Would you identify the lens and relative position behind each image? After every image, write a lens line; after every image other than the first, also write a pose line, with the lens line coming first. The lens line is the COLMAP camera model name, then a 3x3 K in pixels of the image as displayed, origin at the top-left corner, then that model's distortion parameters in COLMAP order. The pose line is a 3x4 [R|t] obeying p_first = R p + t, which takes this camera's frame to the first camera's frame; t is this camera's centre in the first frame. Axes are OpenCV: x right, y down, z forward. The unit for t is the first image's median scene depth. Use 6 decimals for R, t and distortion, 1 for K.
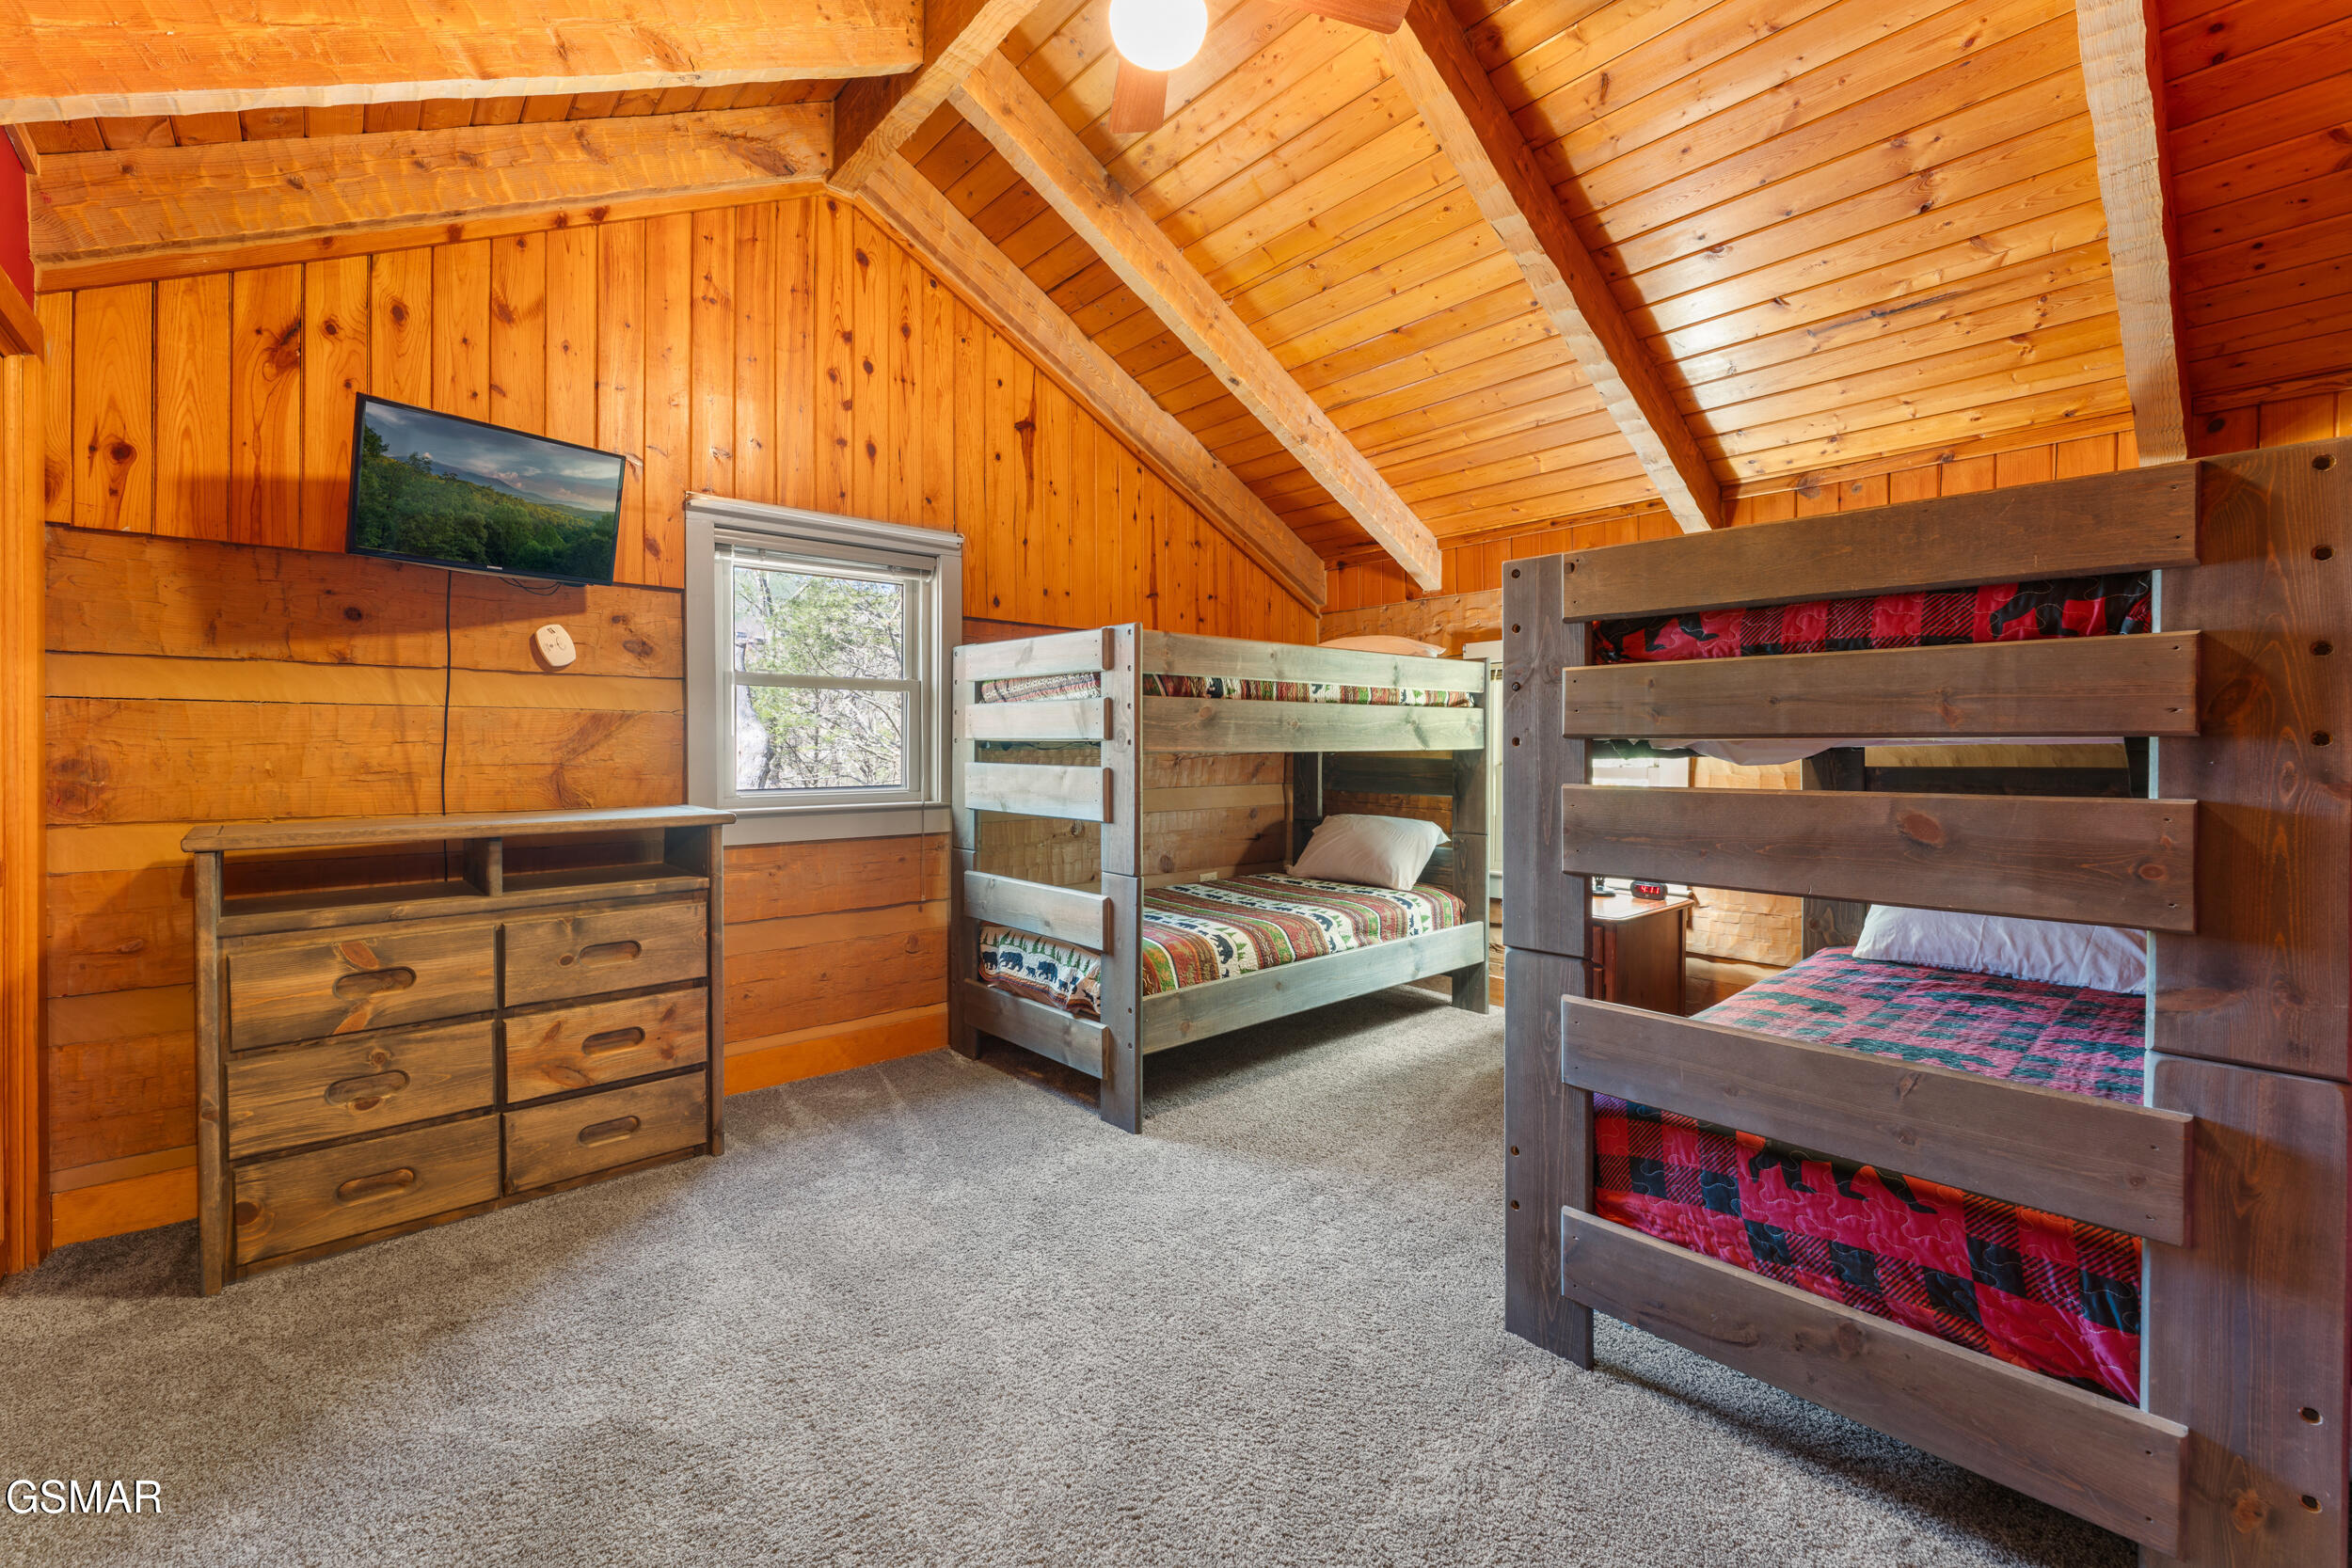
lens RADIAL K [[963.6, 0, 1141.4], [0, 963.6, 754.7], [0, 0, 1]] dist [-0.001207, 0.000205]
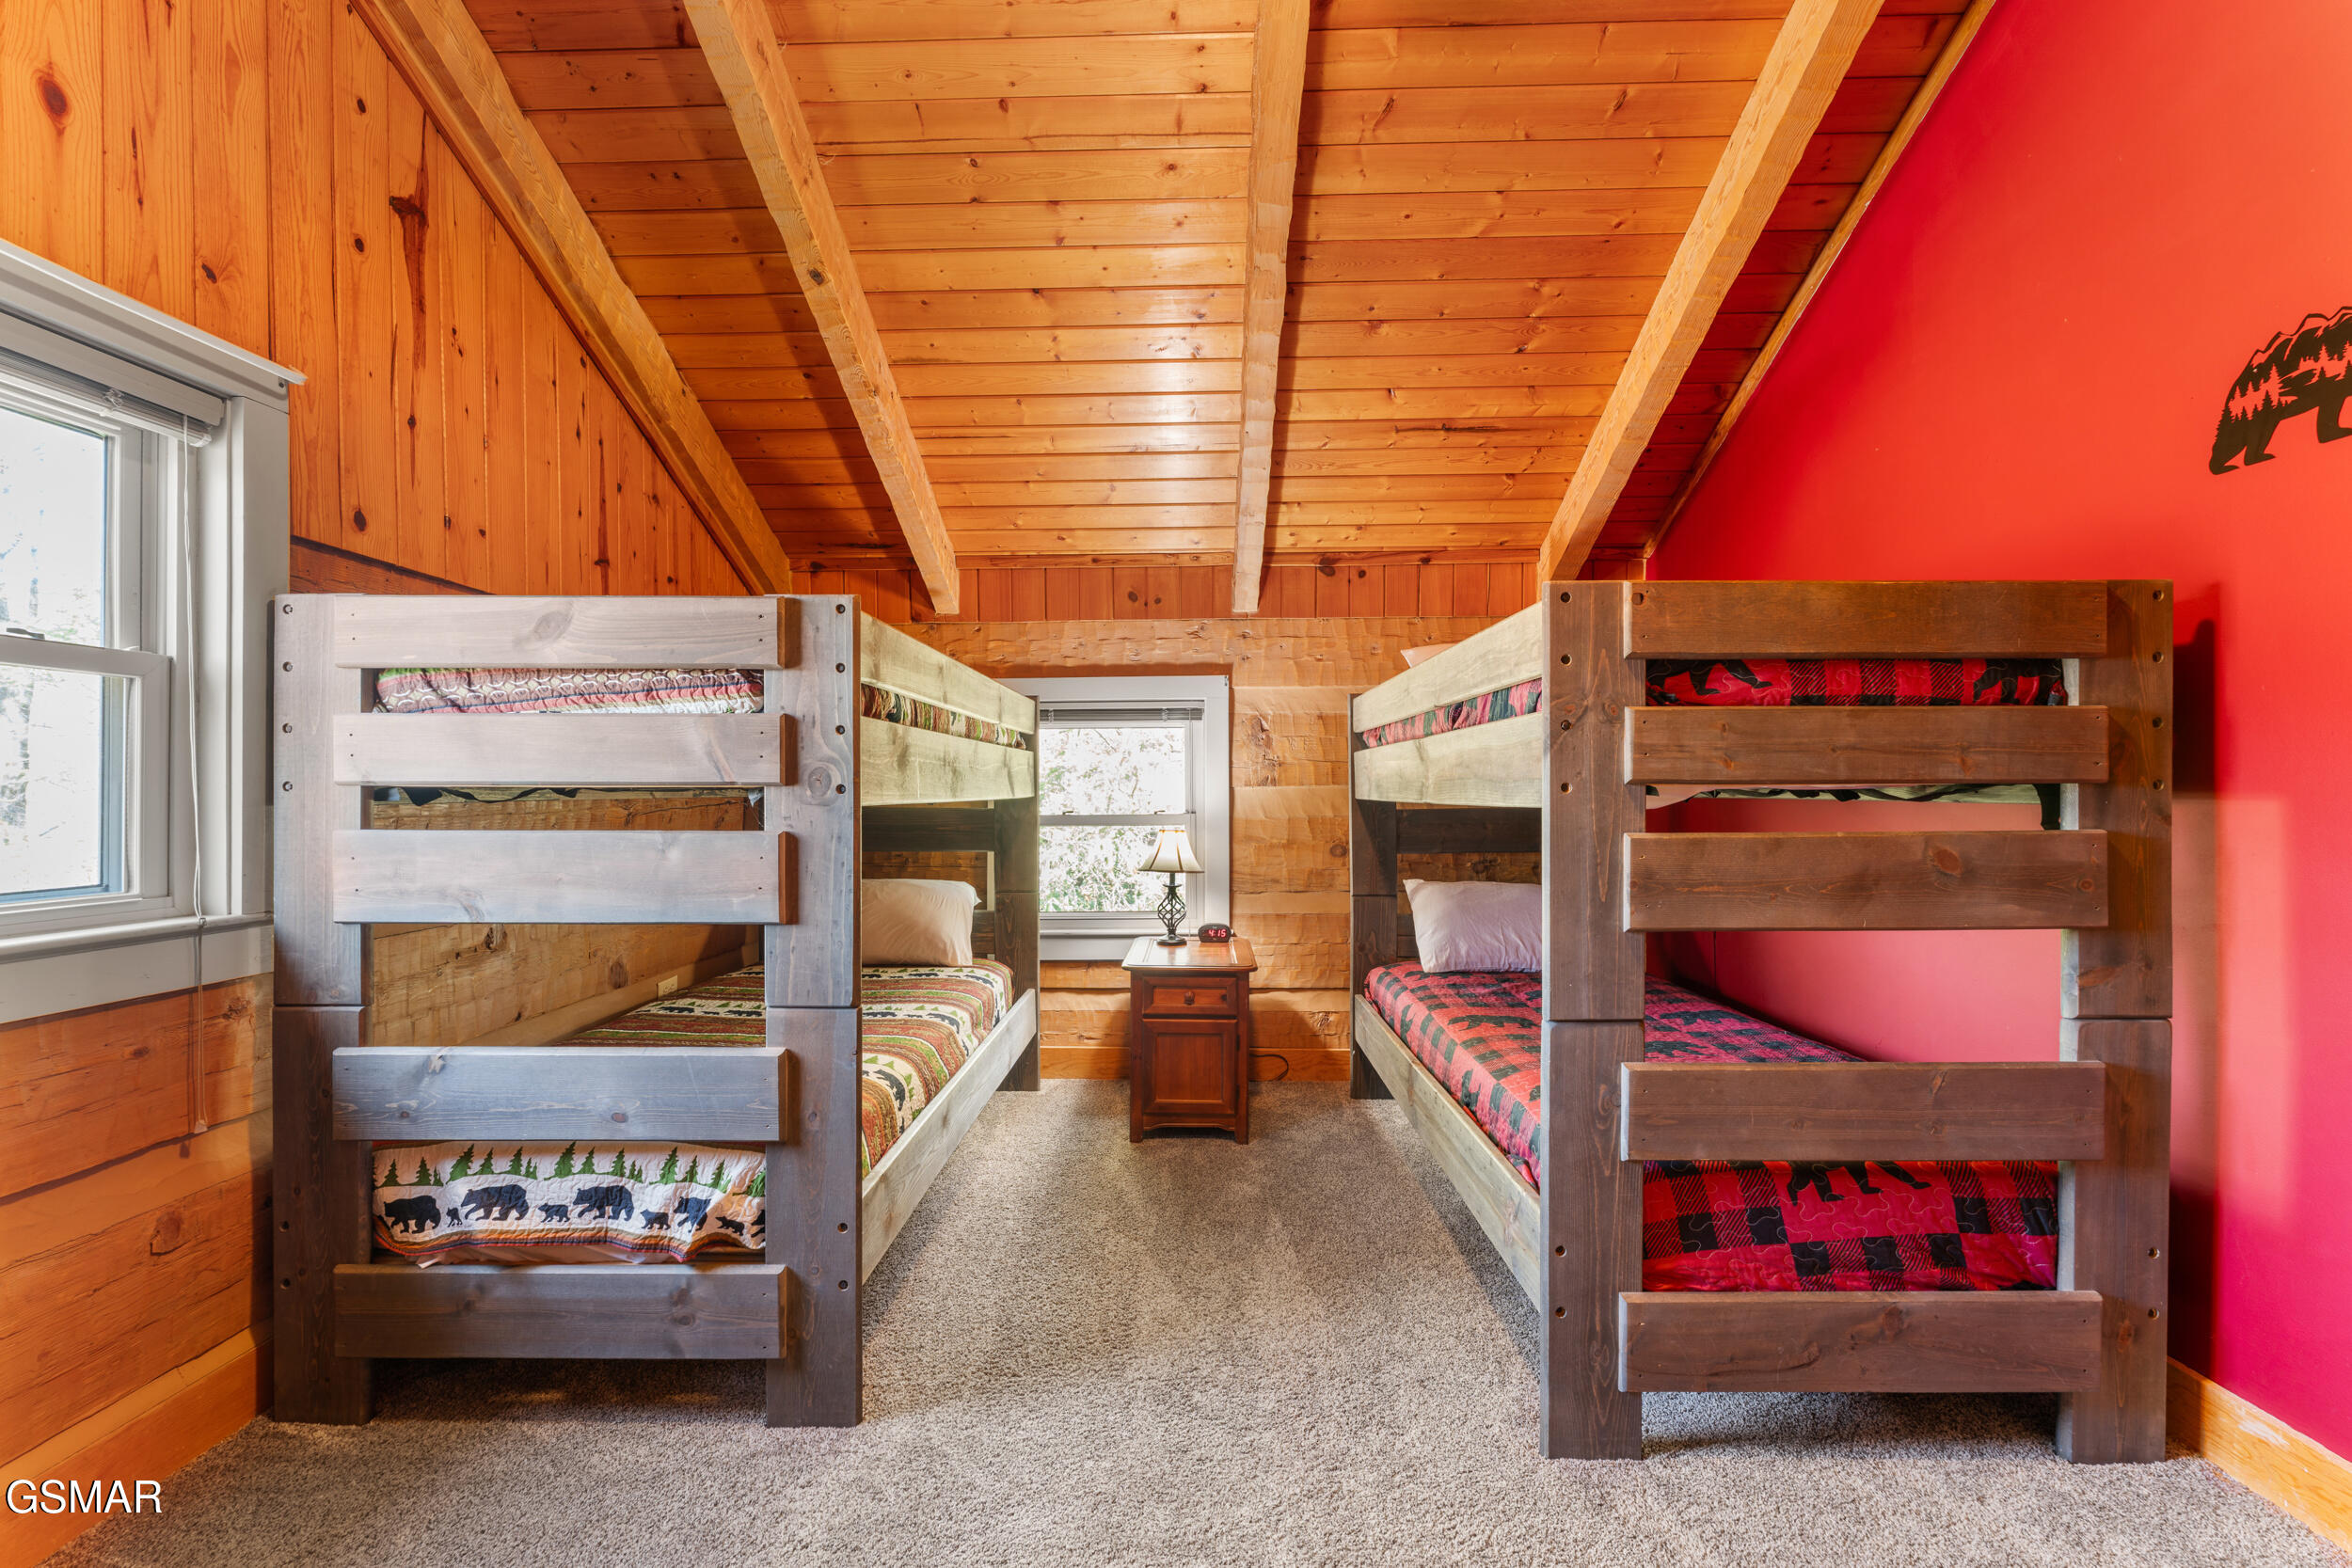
lens RADIAL K [[963.6, 0, 1143.6], [0, 963.6, 795.3], [0, 0, 1]] dist [-0.001207, 0.000205]
pose [[0.668117, -0.004684, 0.744041, -0.314890], [0.010392, 0.999941, -0.003036, -0.004536], [-0.743983, 0.009761, 0.668127, 0.416210]]
